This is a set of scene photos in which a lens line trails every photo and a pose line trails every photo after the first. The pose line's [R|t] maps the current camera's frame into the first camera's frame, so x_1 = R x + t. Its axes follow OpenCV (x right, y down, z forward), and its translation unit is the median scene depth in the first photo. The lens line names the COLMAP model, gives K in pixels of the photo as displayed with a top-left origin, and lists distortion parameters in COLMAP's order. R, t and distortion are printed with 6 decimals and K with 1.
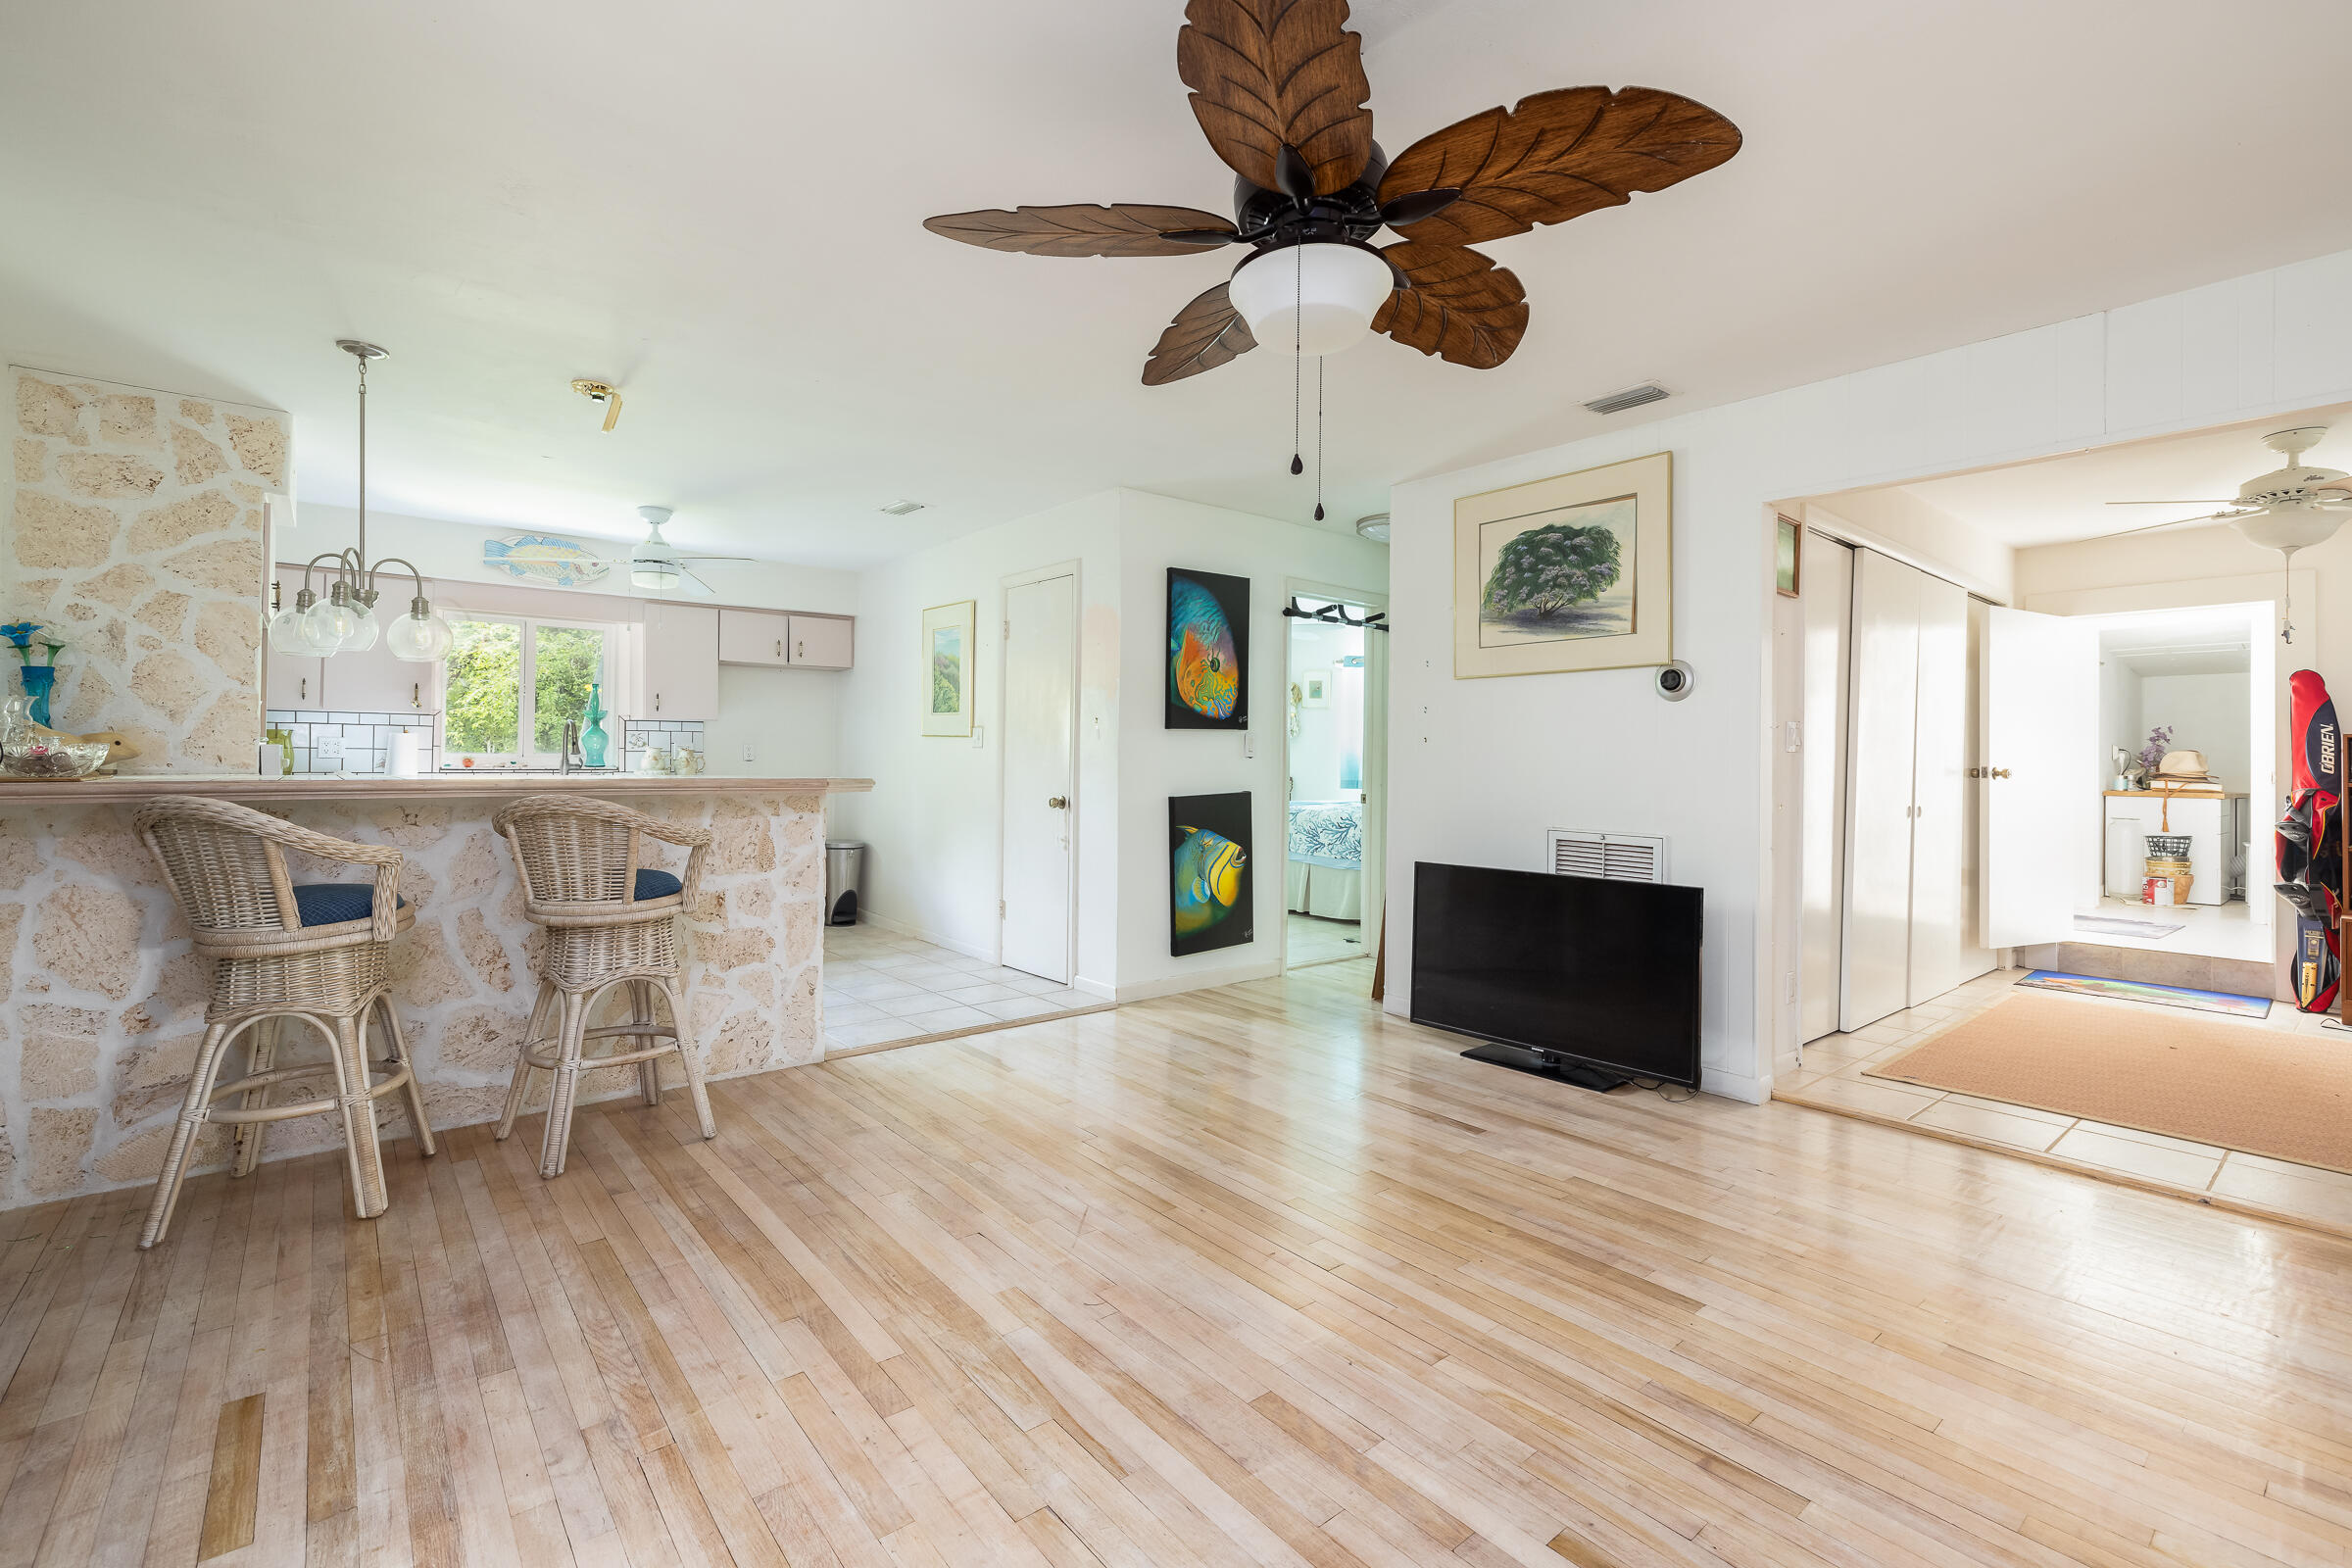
lens RADIAL K [[1042.0, 0, 1173.4], [0, 1042.0, 747.7], [0, 0, 1]] dist [0.001700, 0.001717]
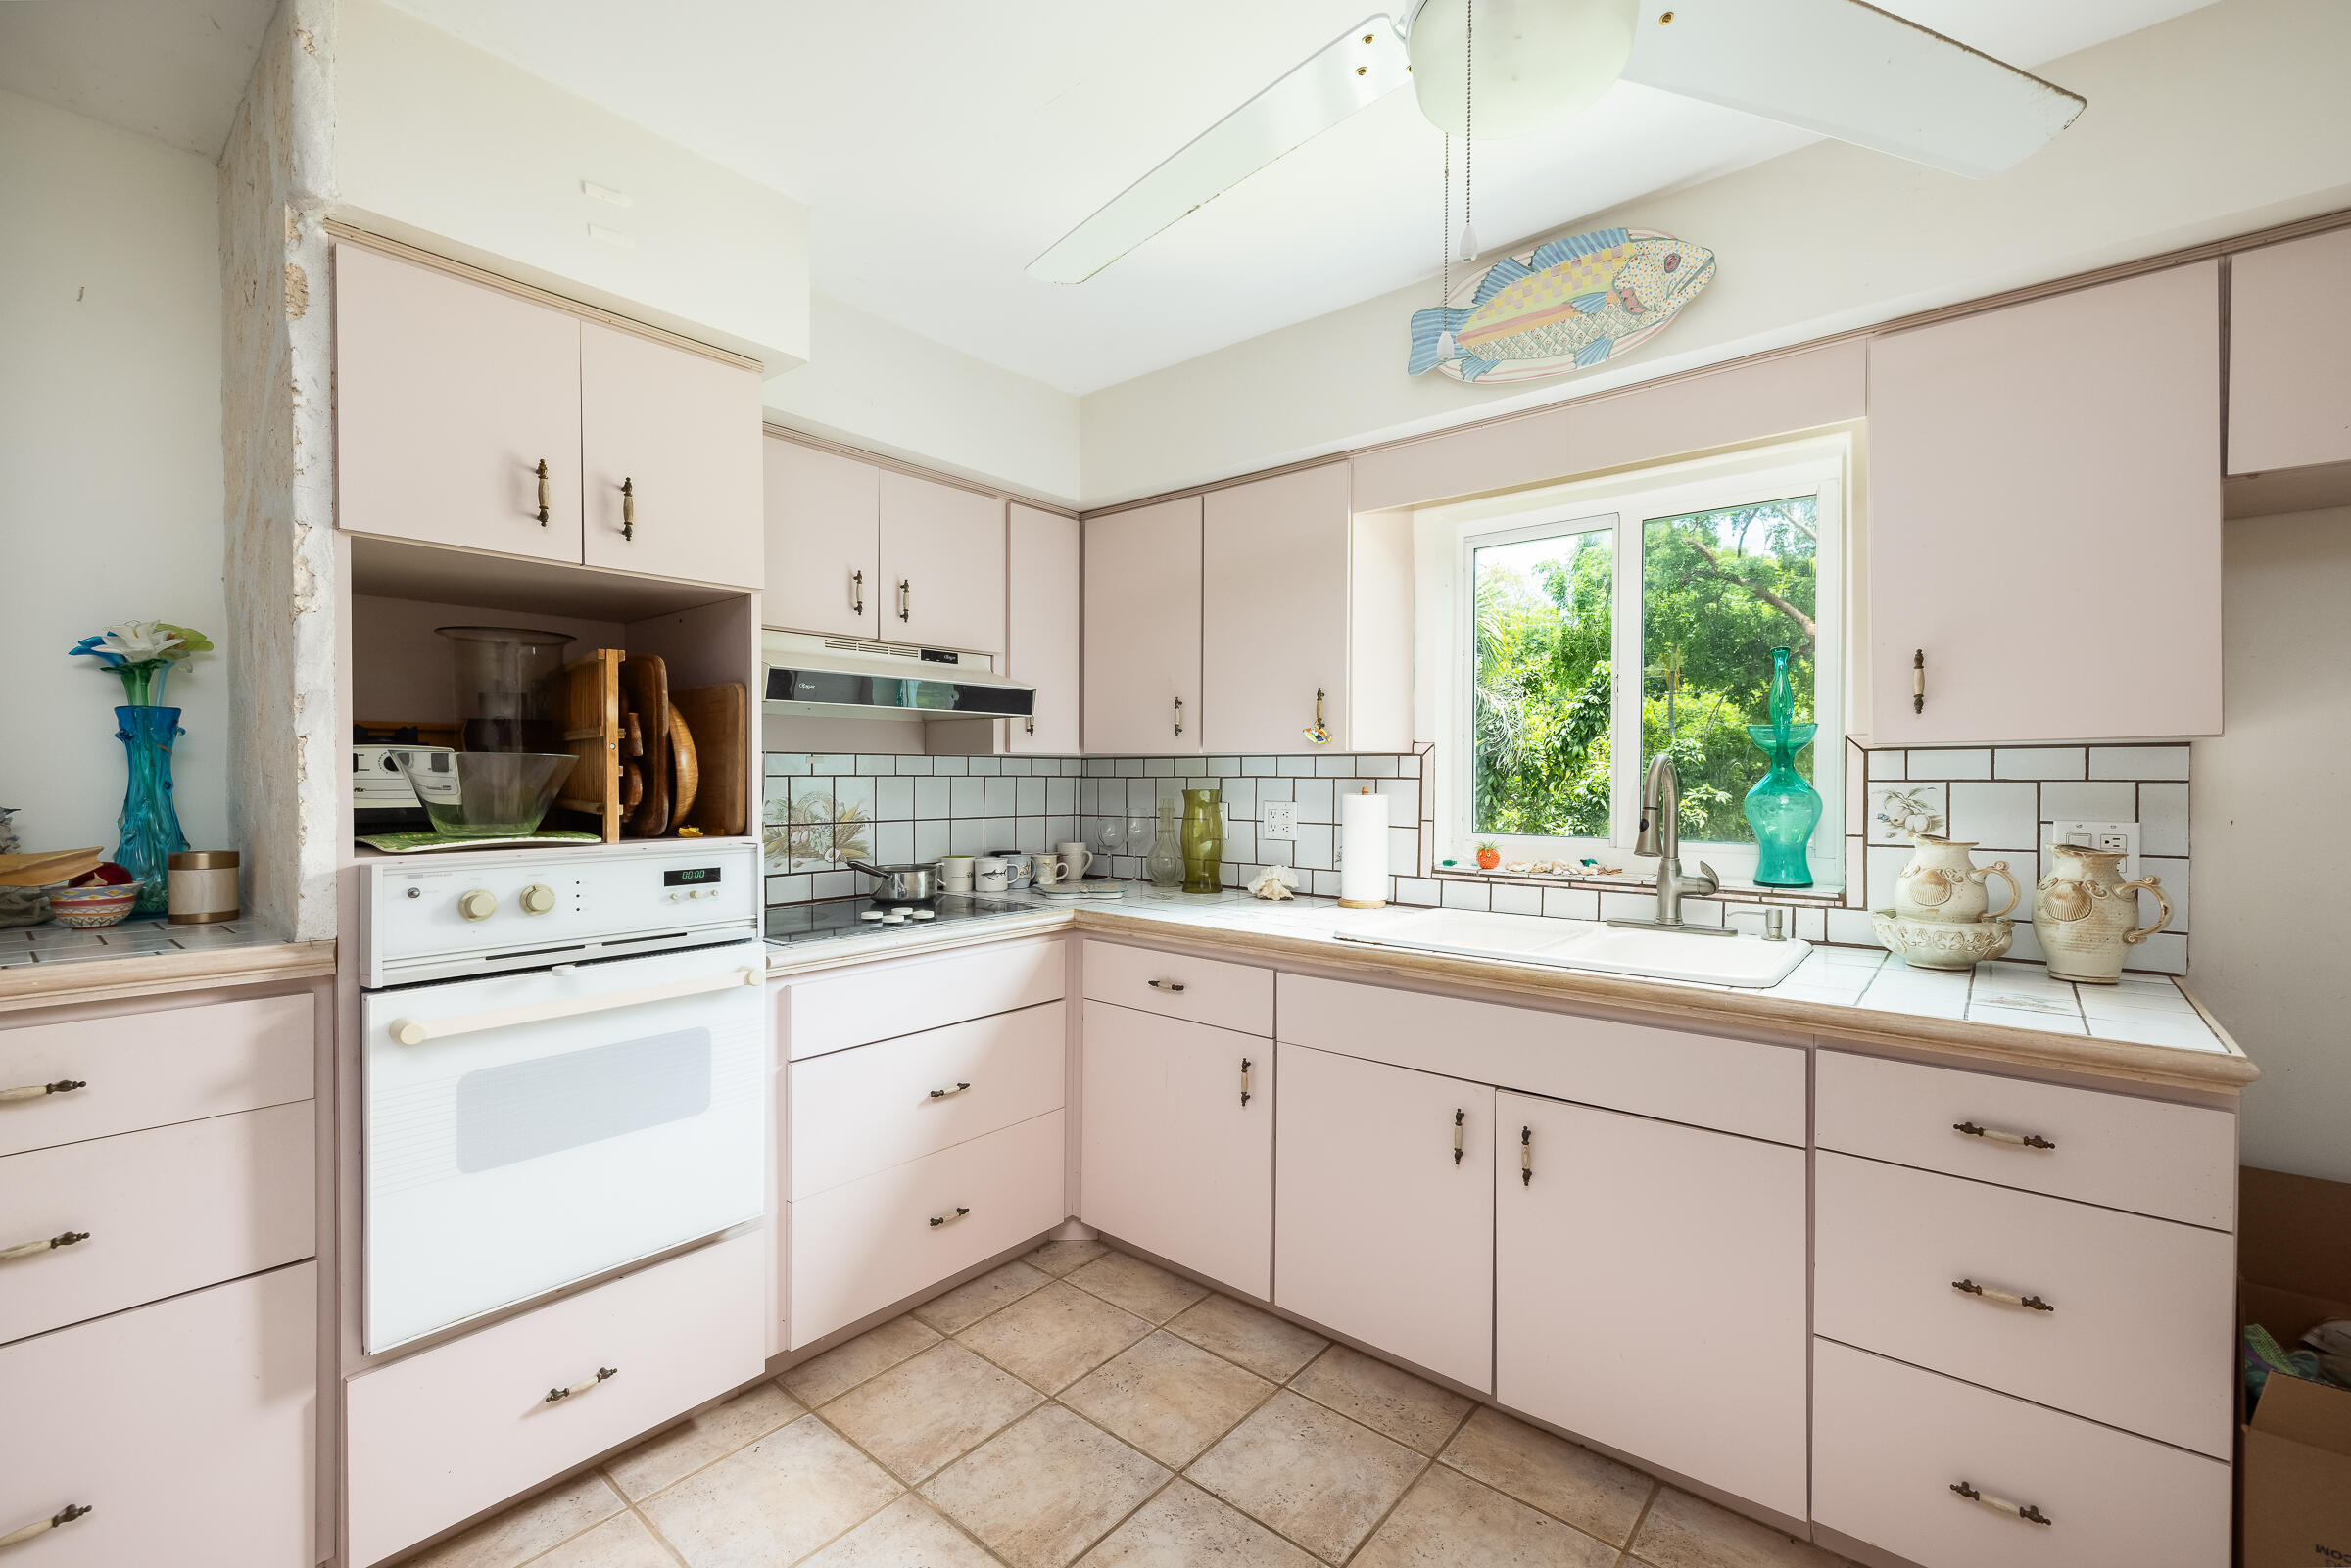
lens RADIAL K [[987.7, 0, 1172.0], [0, 987.7, 785.3], [0, 0, 1]] dist [-0.000073, 0.000981]
pose [[0.185614, 0.003540, -0.982616, -0.485797], [0.010513, 0.999929, 0.005589, -0.034942], [0.982567, -0.011367, 0.185563, 1.338122]]
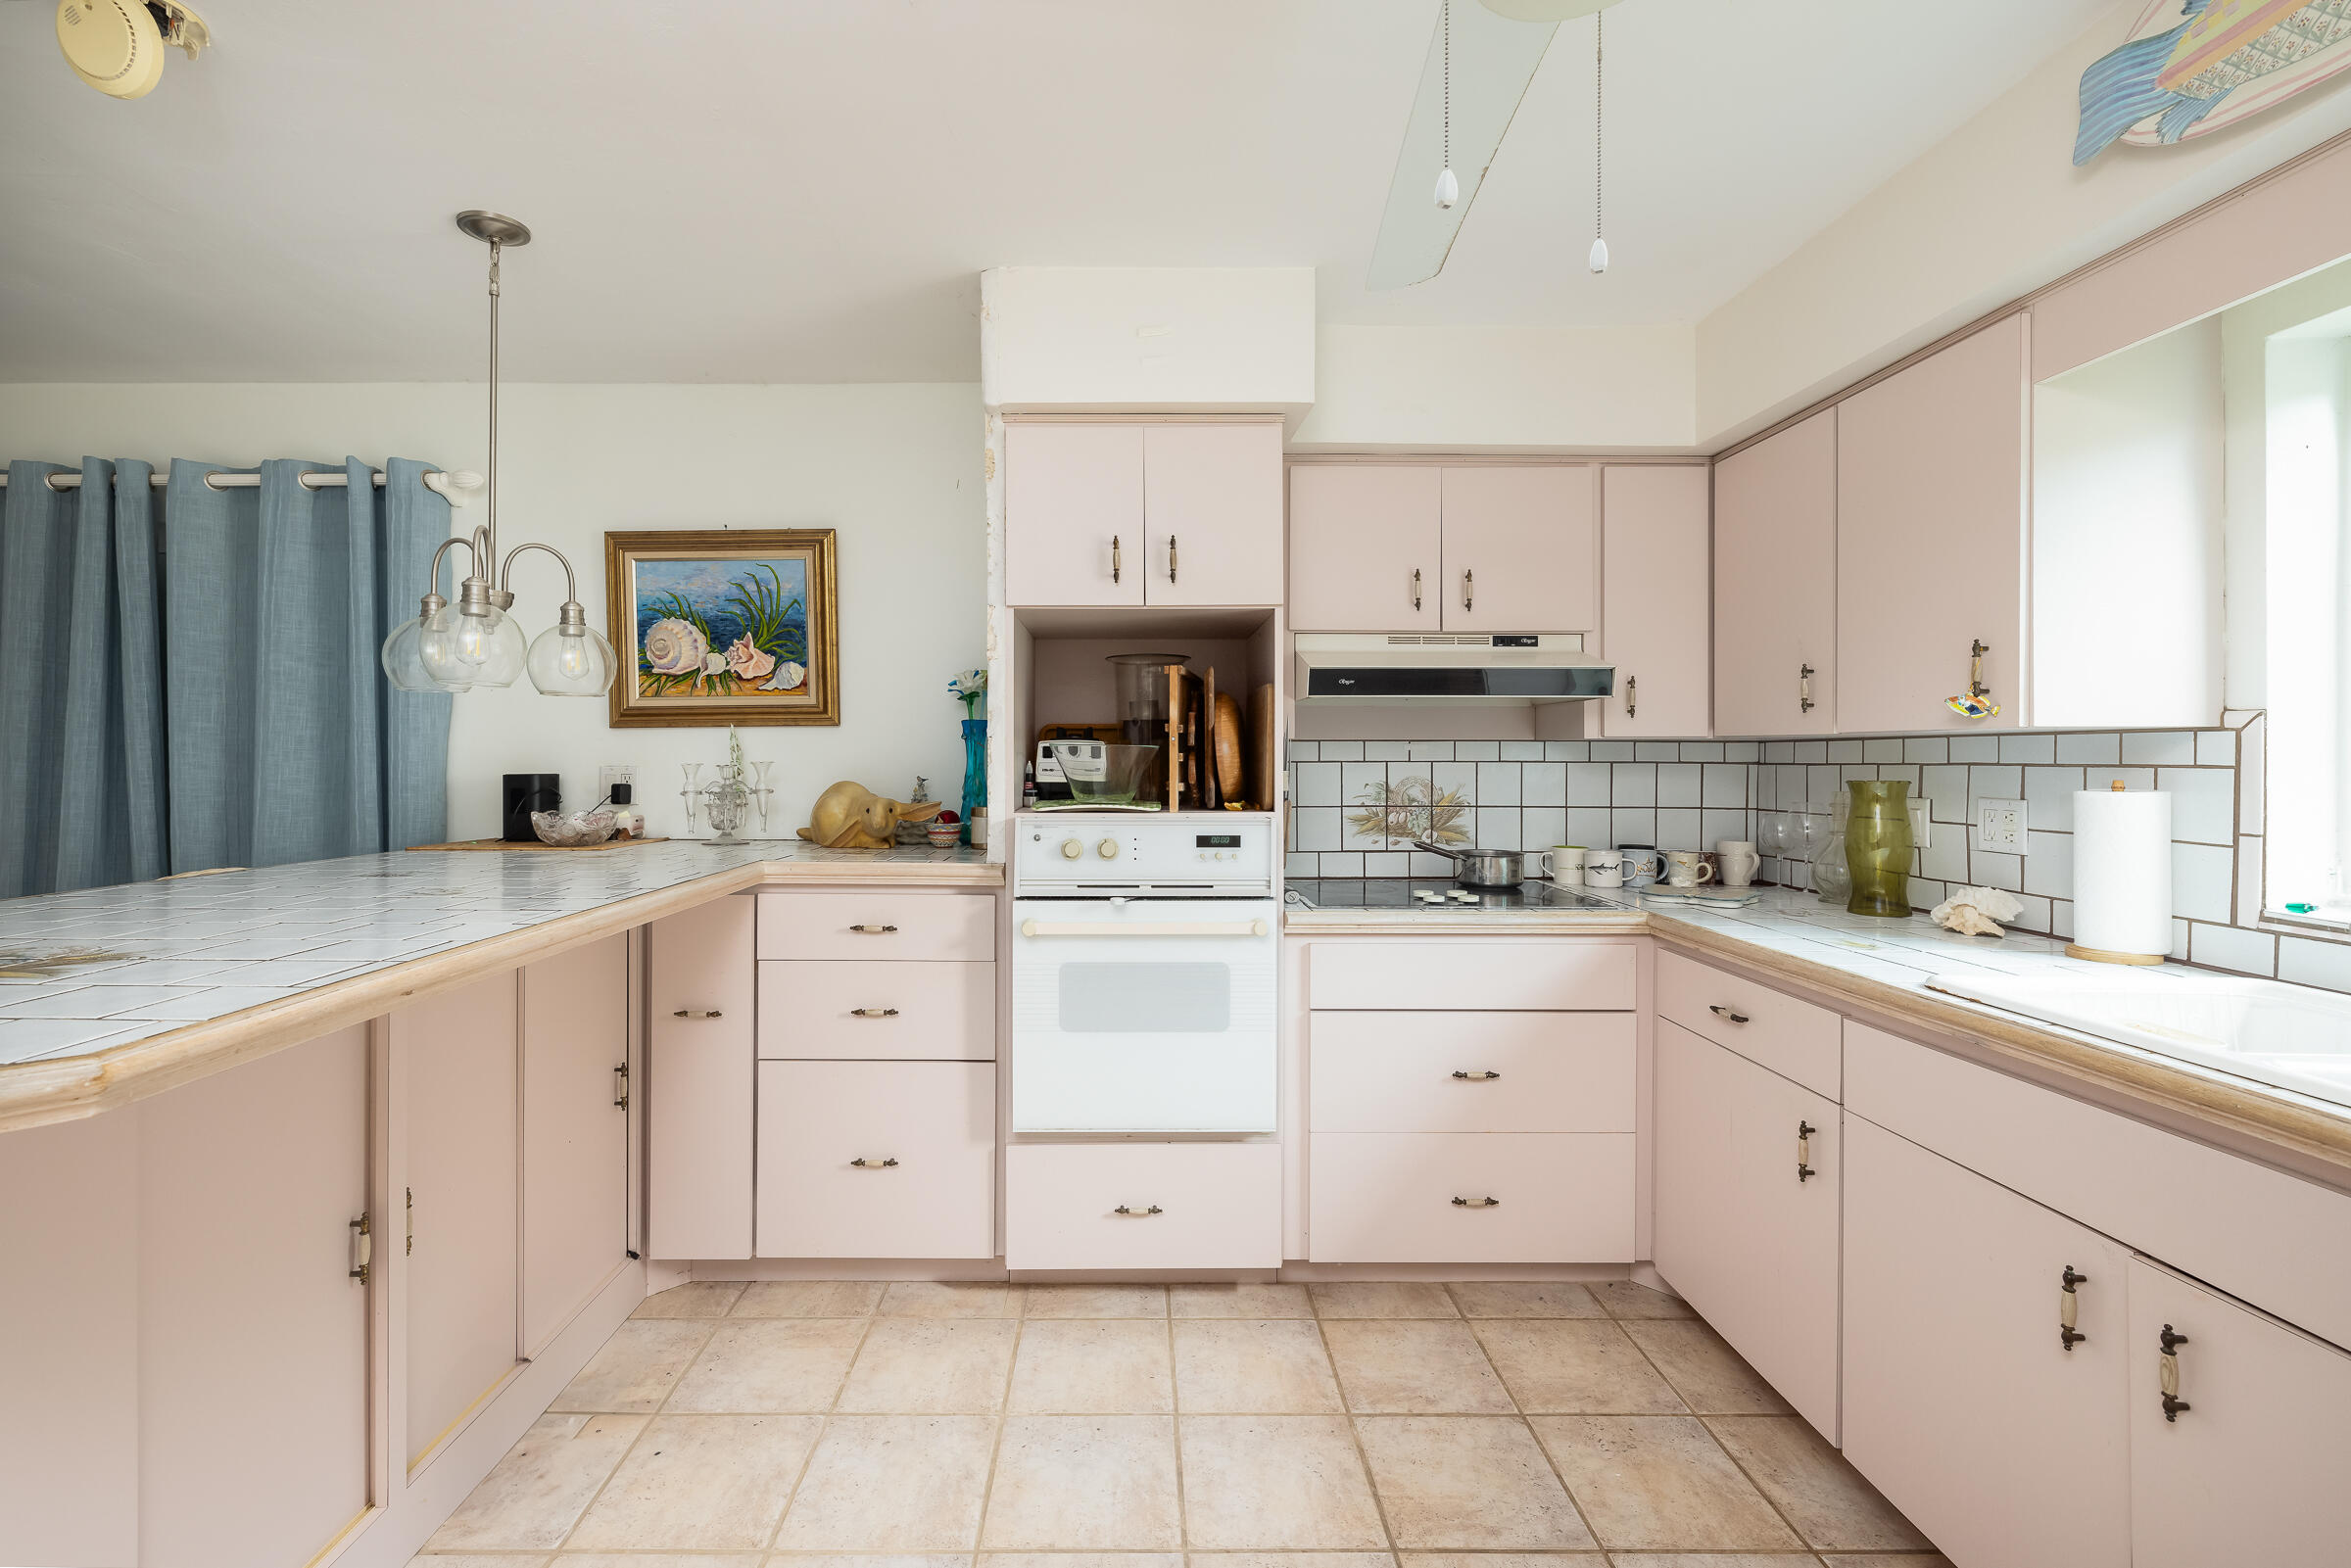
lens RADIAL K [[1011.9, 0, 1133.6], [0, 1011.9, 759.9], [0, 0, 1]] dist [0.000986, -0.000279]
pose [[-0.630678, -0.008092, -0.776003, -0.488275], [0.001926, 0.999926, -0.011993, -0.032621], [0.776042, -0.009059, -0.630616, 1.555579]]
